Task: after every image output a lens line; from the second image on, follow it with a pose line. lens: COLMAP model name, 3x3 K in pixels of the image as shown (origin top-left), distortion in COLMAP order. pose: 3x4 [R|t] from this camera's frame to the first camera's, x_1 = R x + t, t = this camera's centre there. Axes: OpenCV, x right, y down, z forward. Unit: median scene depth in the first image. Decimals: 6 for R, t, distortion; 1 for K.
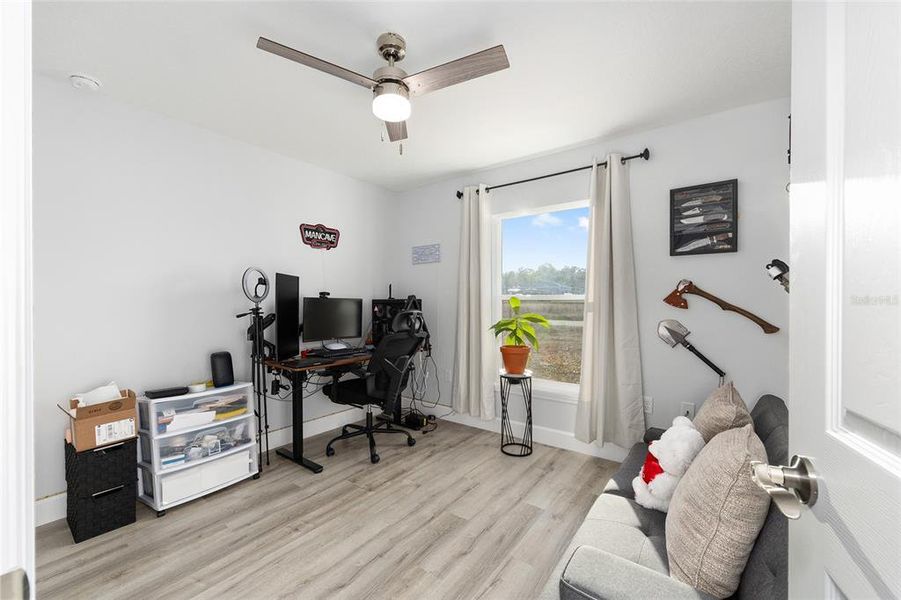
lens RADIAL K [[360.1, 0, 452.1], [0, 360.1, 301.9], [0, 0, 1]] dist [-0.000955, 0.000374]
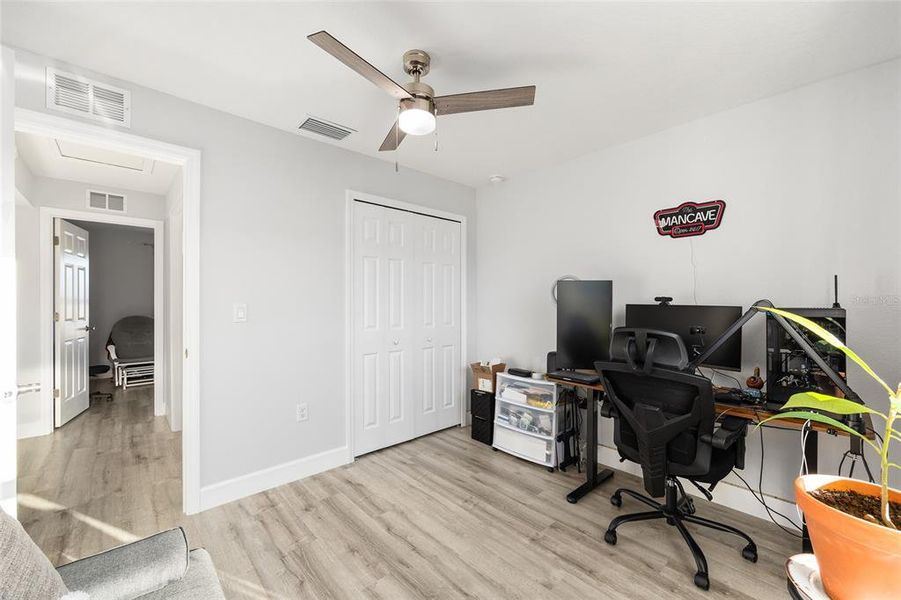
lens RADIAL K [[360.1, 0, 452.1], [0, 360.1, 301.9], [0, 0, 1]] dist [-0.000955, 0.000374]
pose [[-0.181560, -0.000986, -0.983379, 0.599760], [-0.004204, 0.999991, -0.000226, -0.020195], [0.983371, 0.004093, -0.181562, 0.939119]]
